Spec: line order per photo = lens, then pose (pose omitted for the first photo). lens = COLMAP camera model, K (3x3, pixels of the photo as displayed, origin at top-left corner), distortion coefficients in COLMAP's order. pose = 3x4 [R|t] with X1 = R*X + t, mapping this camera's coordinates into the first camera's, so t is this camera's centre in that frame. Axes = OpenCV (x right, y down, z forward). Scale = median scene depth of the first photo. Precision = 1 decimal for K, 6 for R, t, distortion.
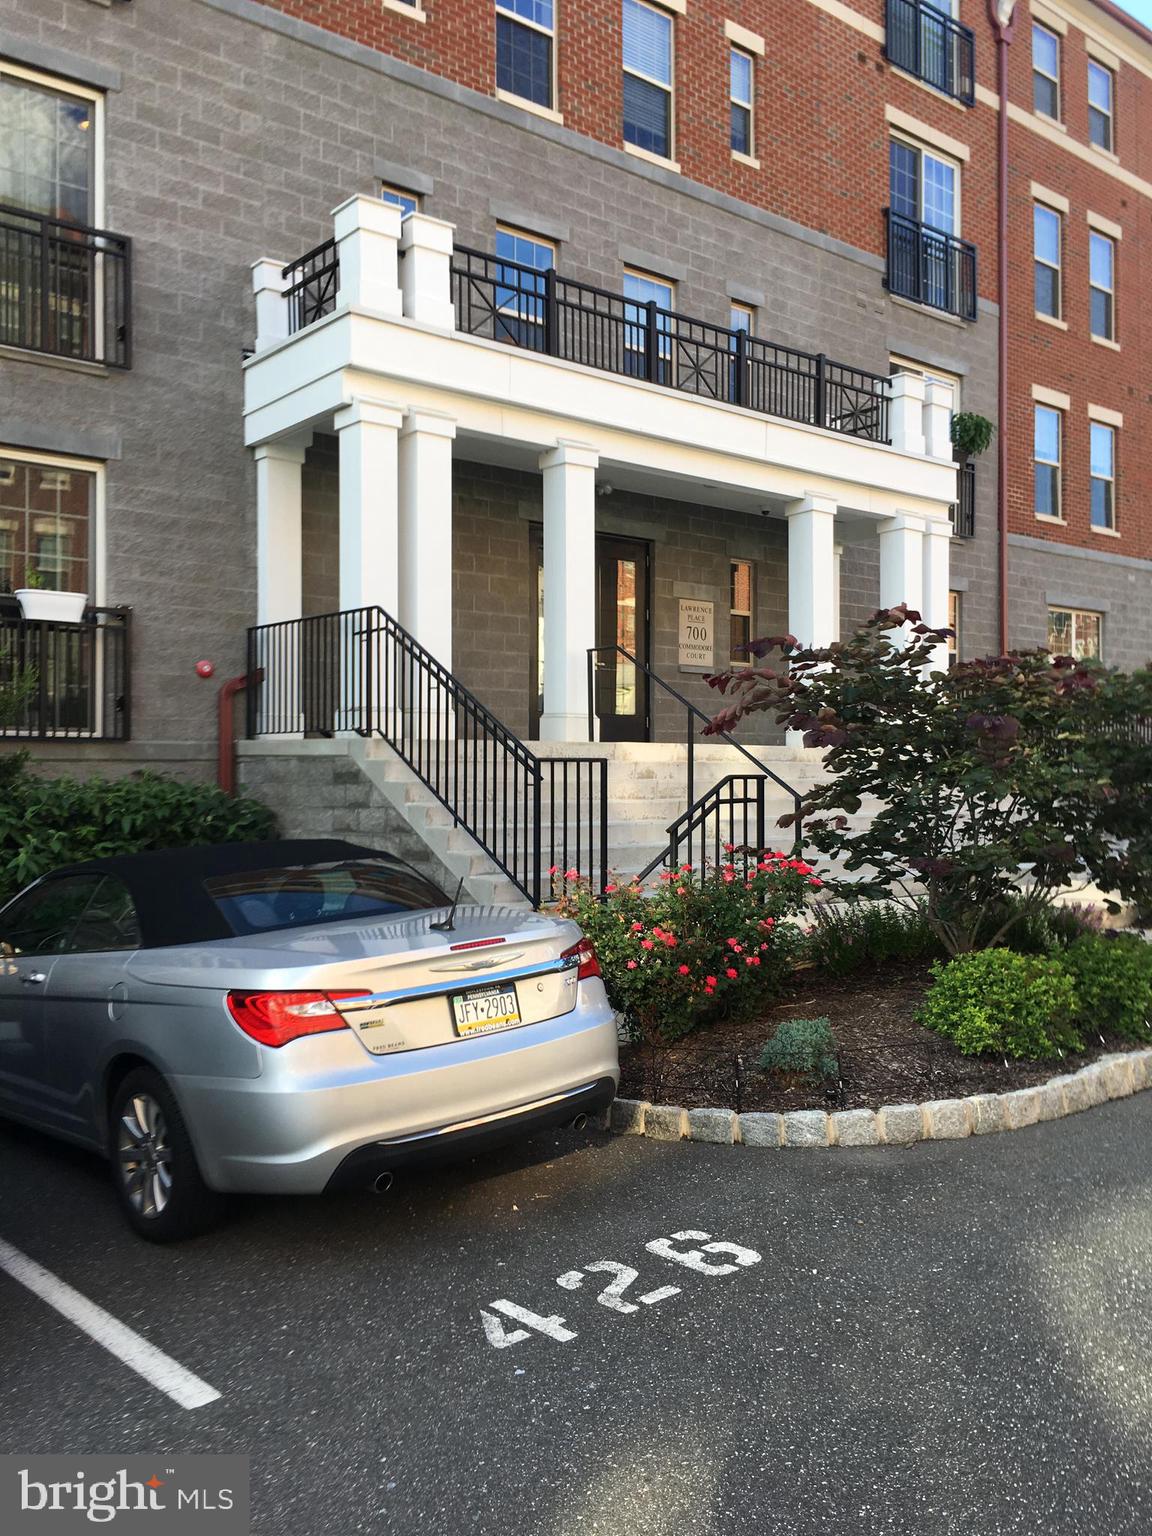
lens RADIAL K [[1307.1, 0, 579.8], [0, 1307.1, 804.6], [0, 0, 1]] dist [0.065579, -0.100334]
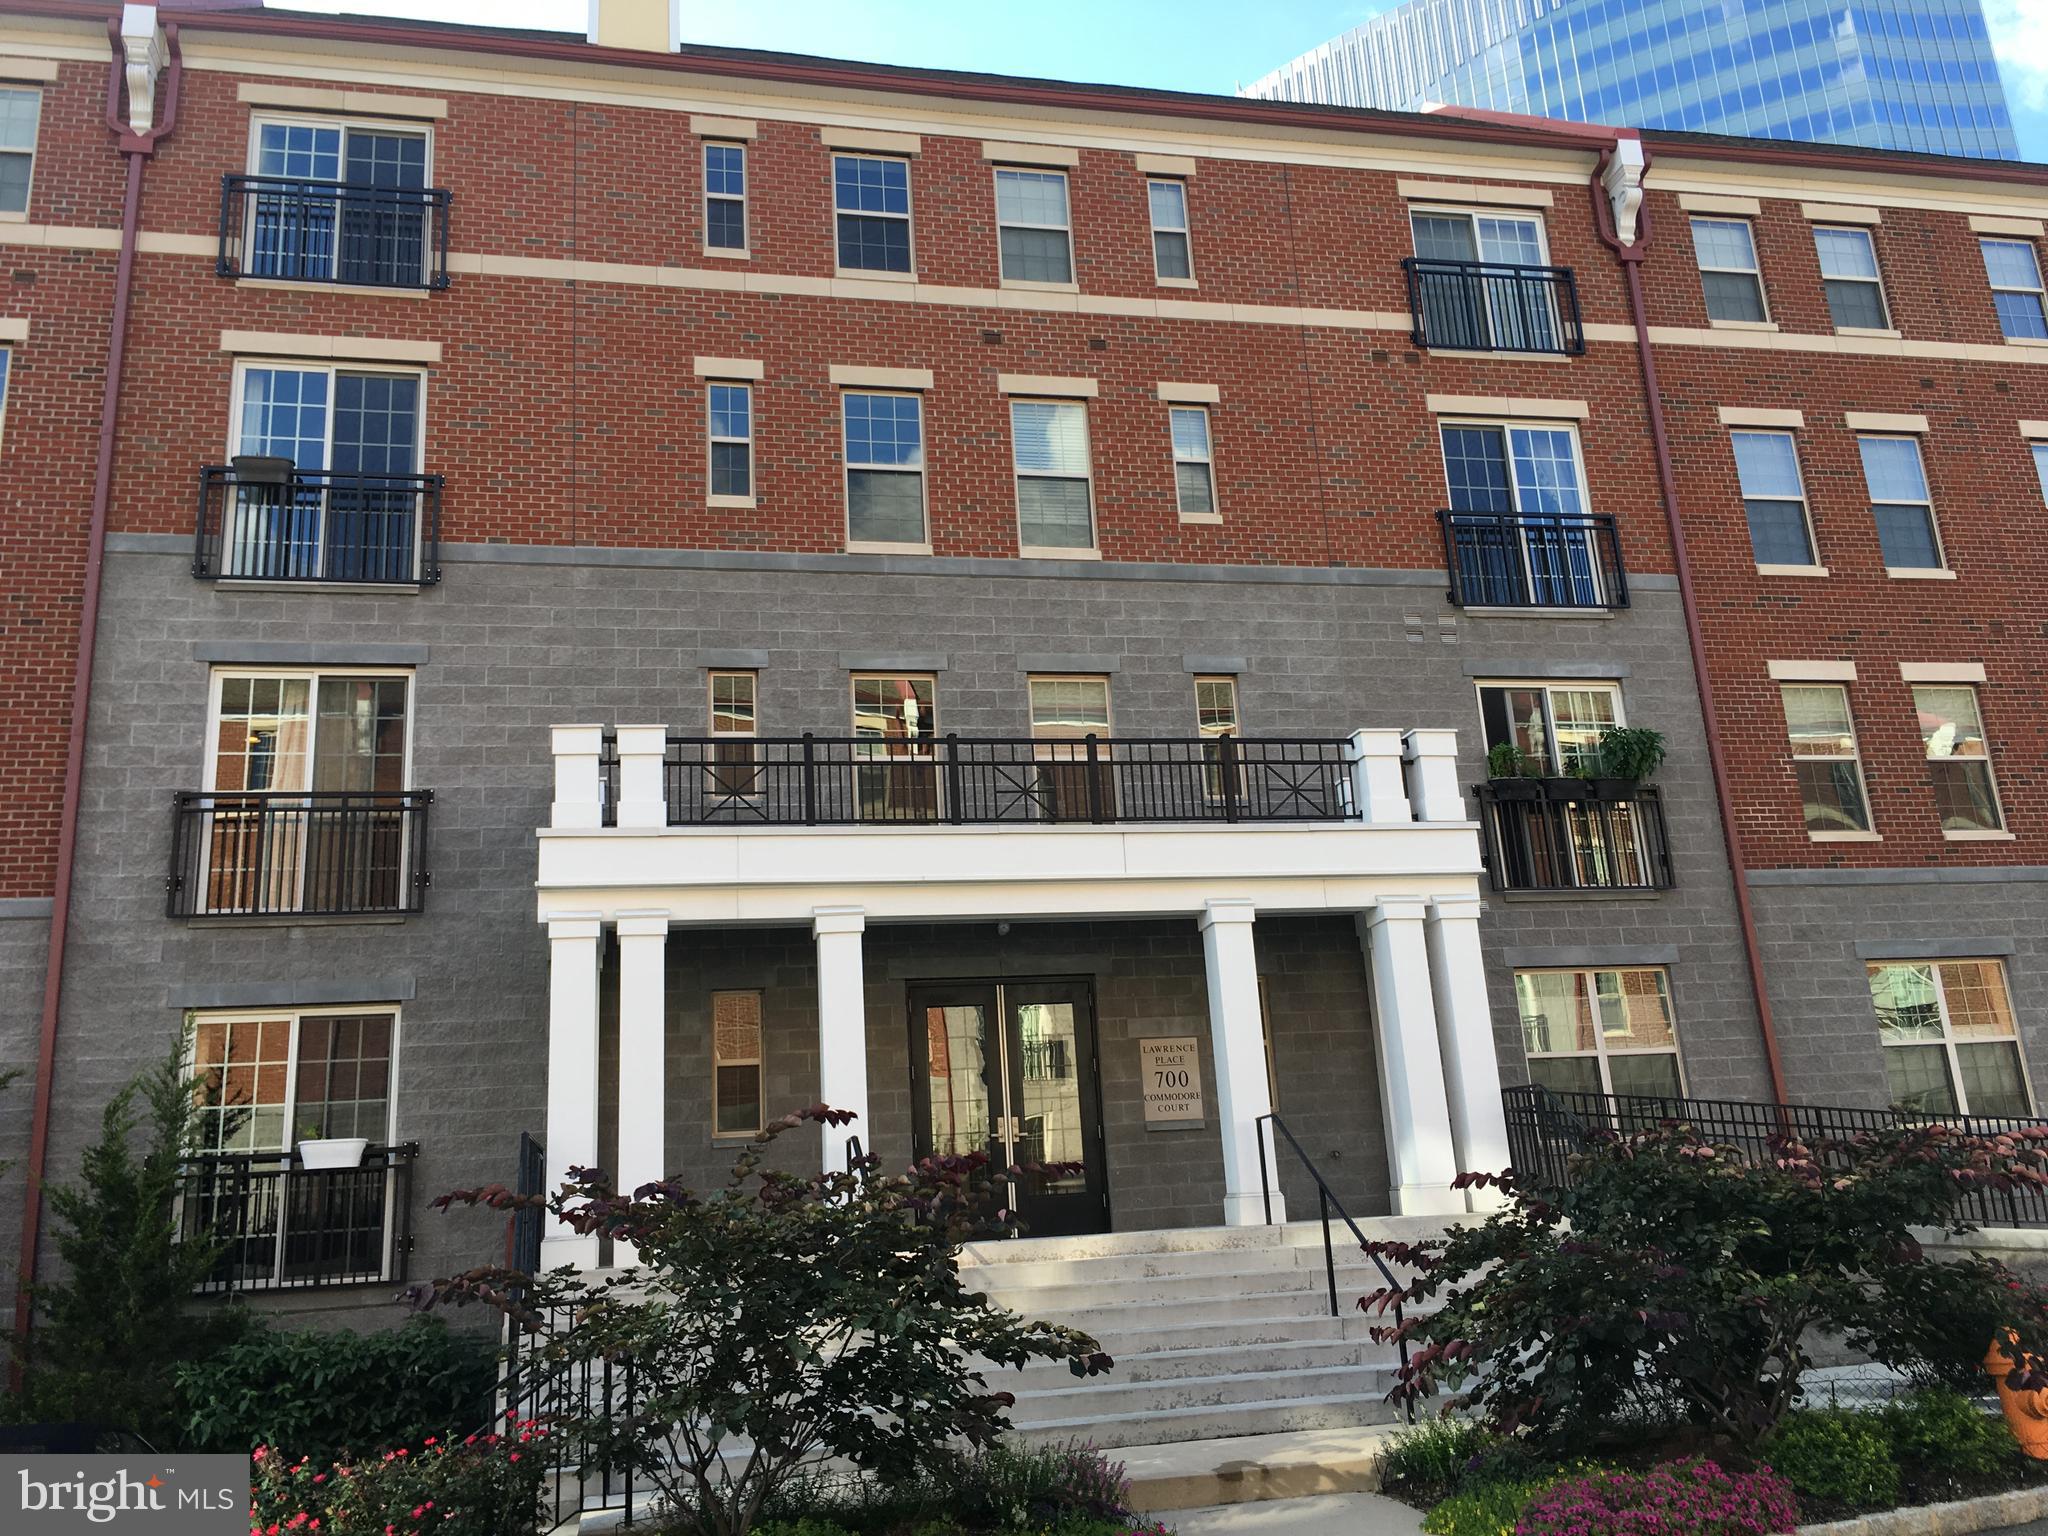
lens RADIAL K [[1742.9, 0, 1024.0], [0, 1742.9, 768.0], [0, 0, 1]] dist [0.065579, -0.100334]
pose [[0.880397, -0.174062, -0.441138, 0.524767], [0.048558, 0.958404, -0.281253, -0.018695], [0.471744, 0.226194, 0.852229, 0.012323]]
